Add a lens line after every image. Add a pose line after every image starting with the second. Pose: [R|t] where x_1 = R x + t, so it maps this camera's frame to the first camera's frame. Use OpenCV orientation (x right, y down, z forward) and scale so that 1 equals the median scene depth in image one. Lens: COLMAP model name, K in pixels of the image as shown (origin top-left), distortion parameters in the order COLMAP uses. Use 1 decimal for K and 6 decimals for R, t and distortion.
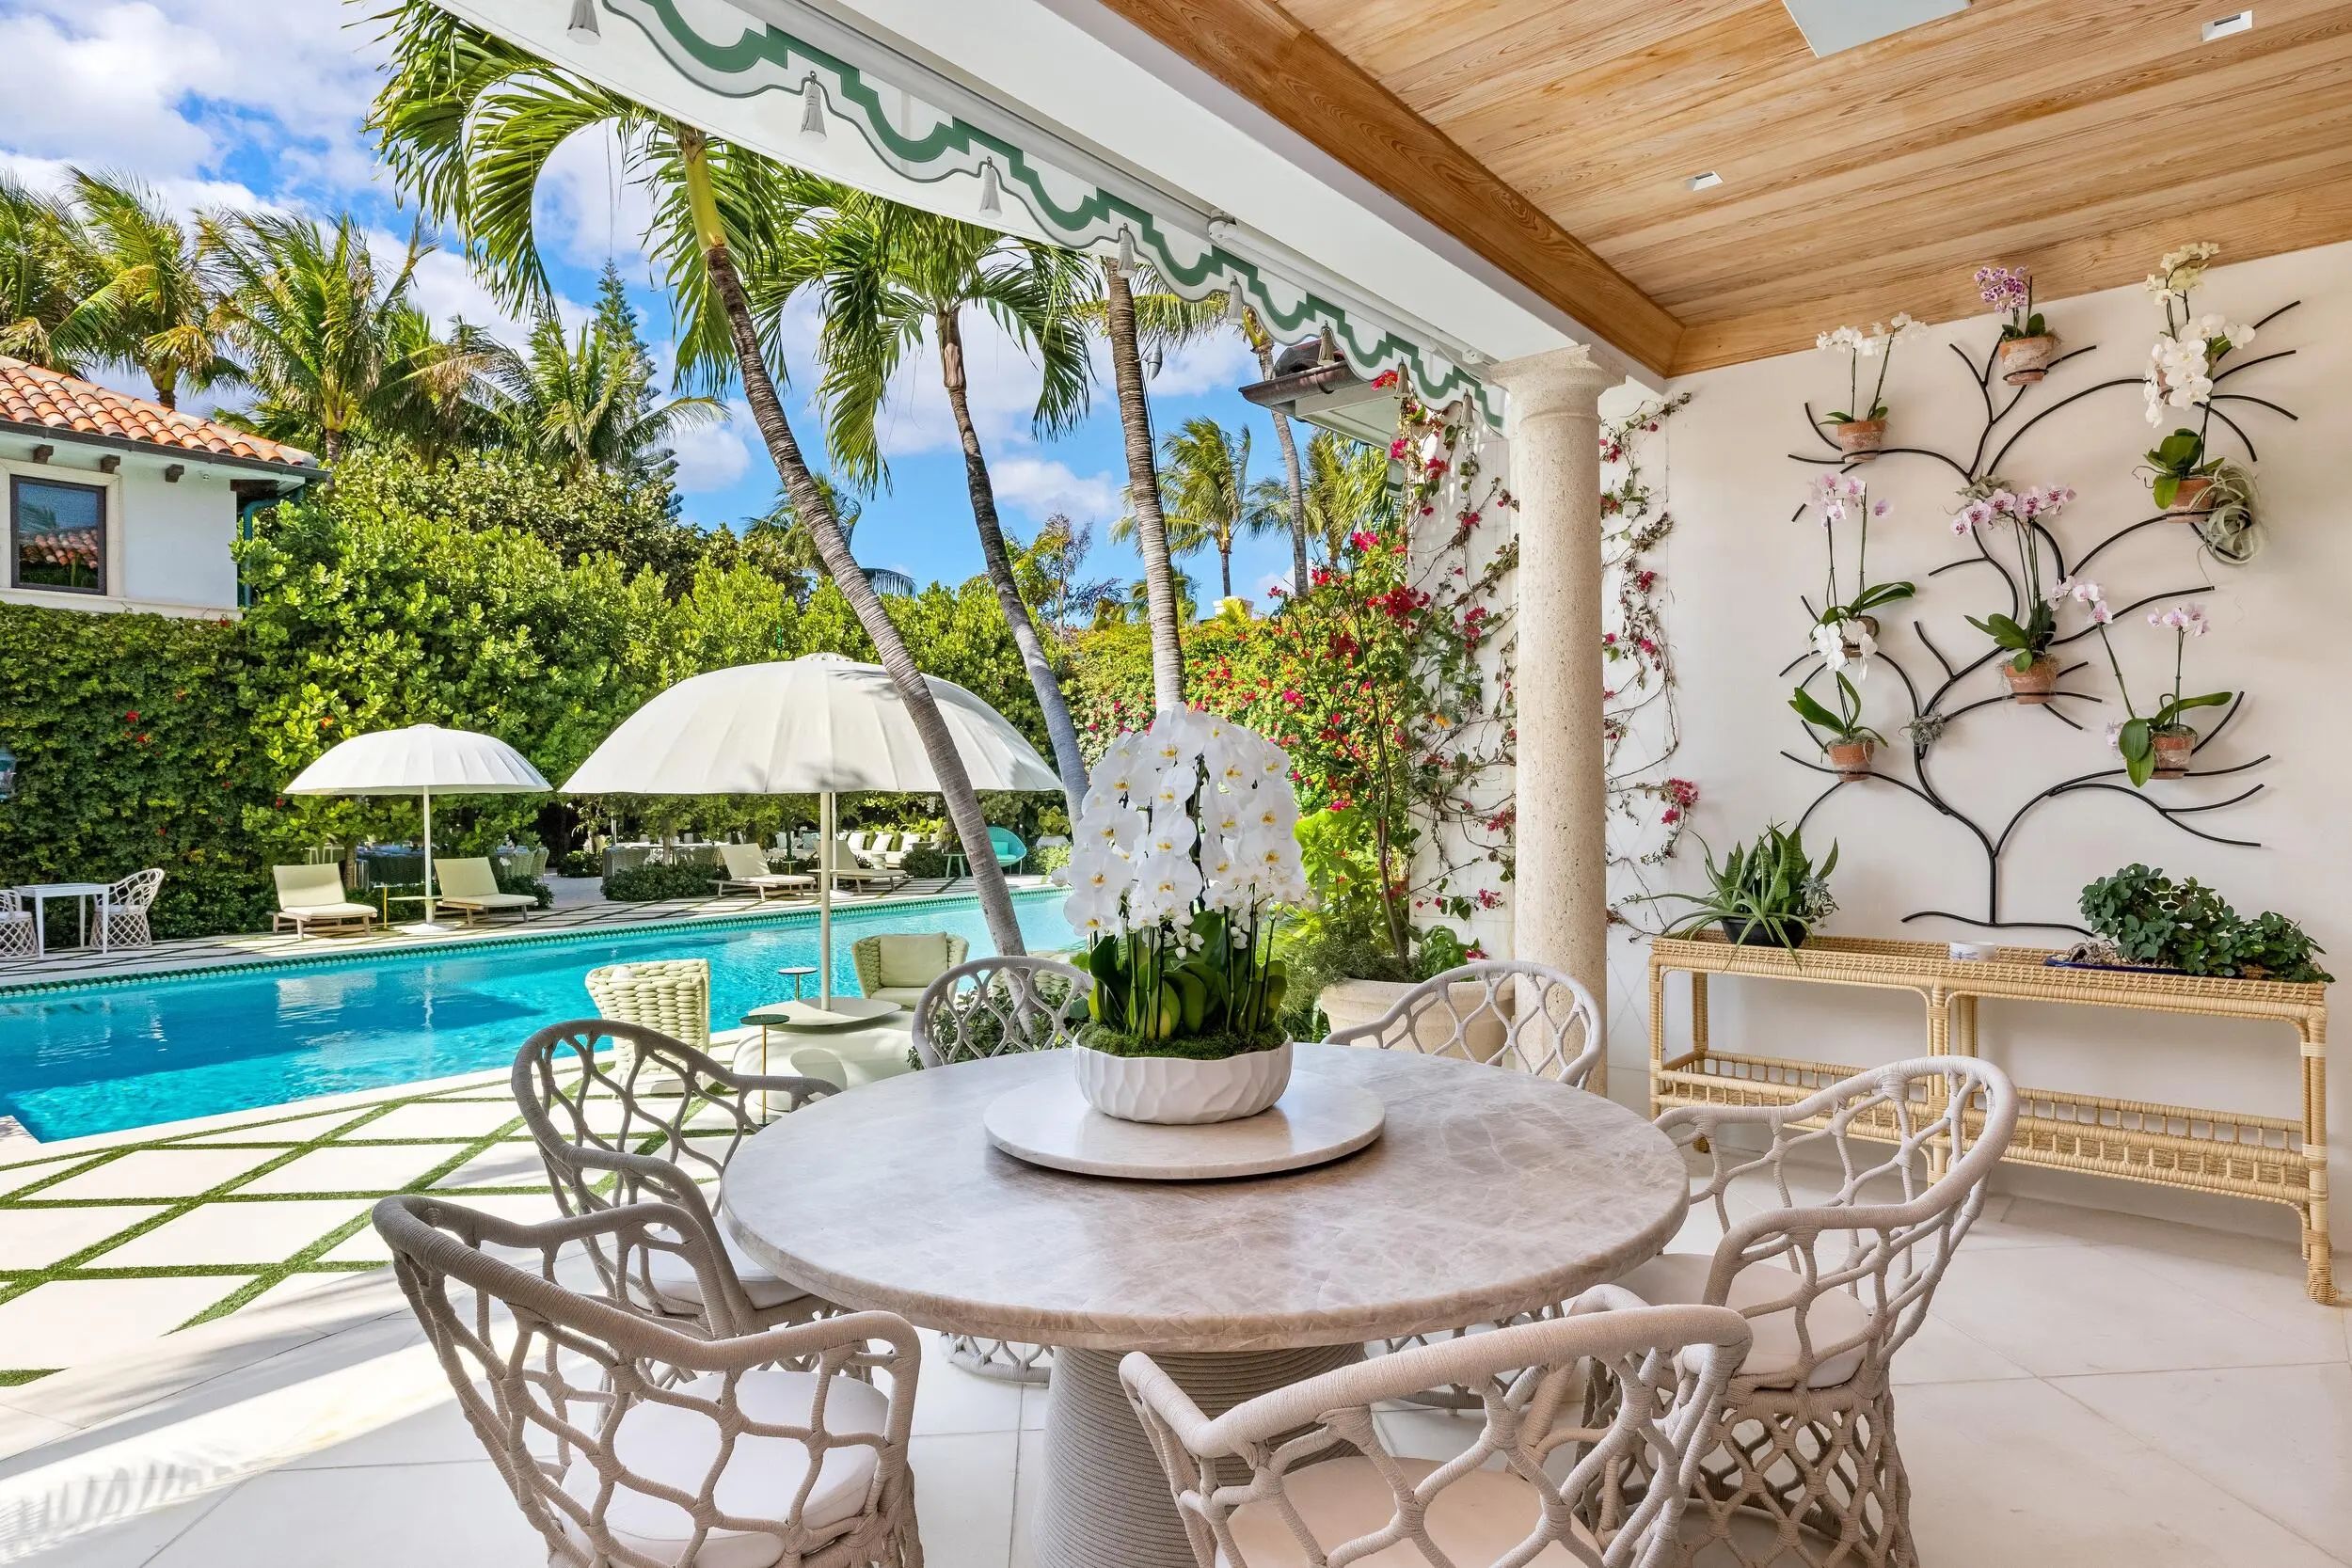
lens RADIAL K [[1296.9, 0, 1176.0], [0, 1296.9, 784.0], [0, 0, 1]] dist [0.003542, 0.000940]
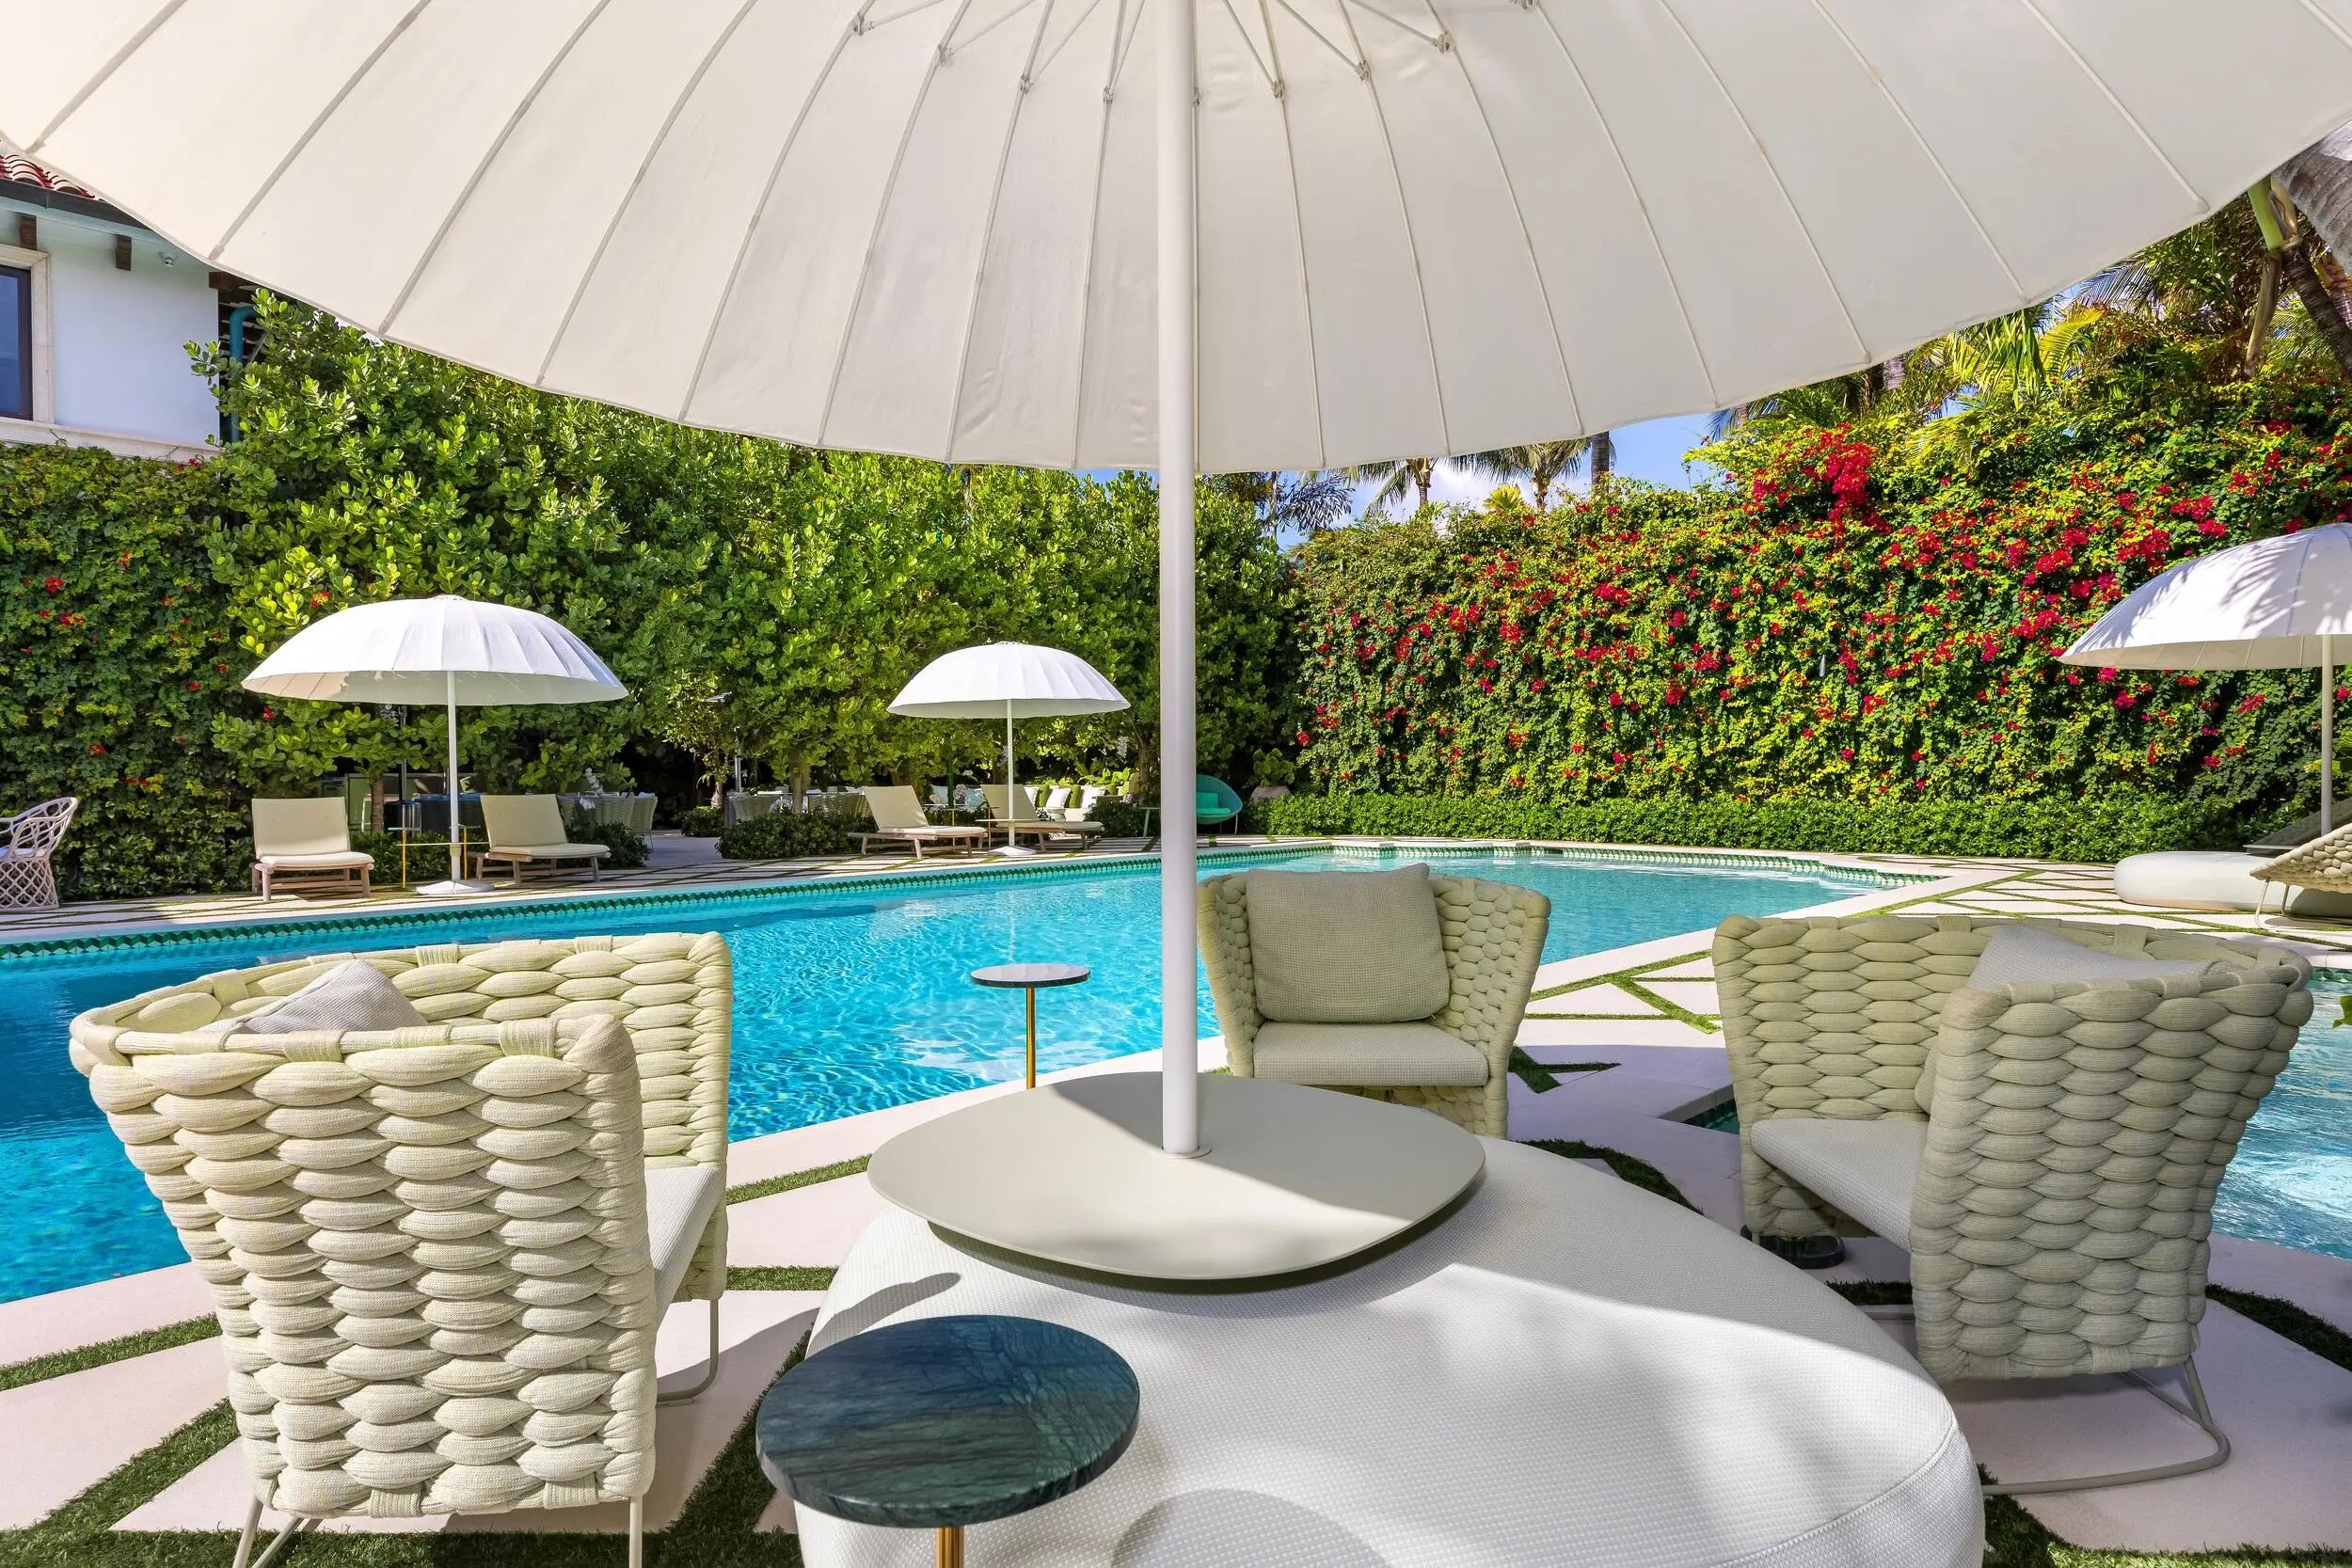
lens RADIAL K [[1182.0, 0, 1176.0], [0, 1182.0, 784.0], [0, 0, 1]] dist [0.000705, -0.009680]
pose [[0.995595, -0.003078, -0.093712, -0.118719], [0.003415, 0.999988, 0.003432, 0.050108], [0.093701, -0.003737, 0.995593, 0.372714]]
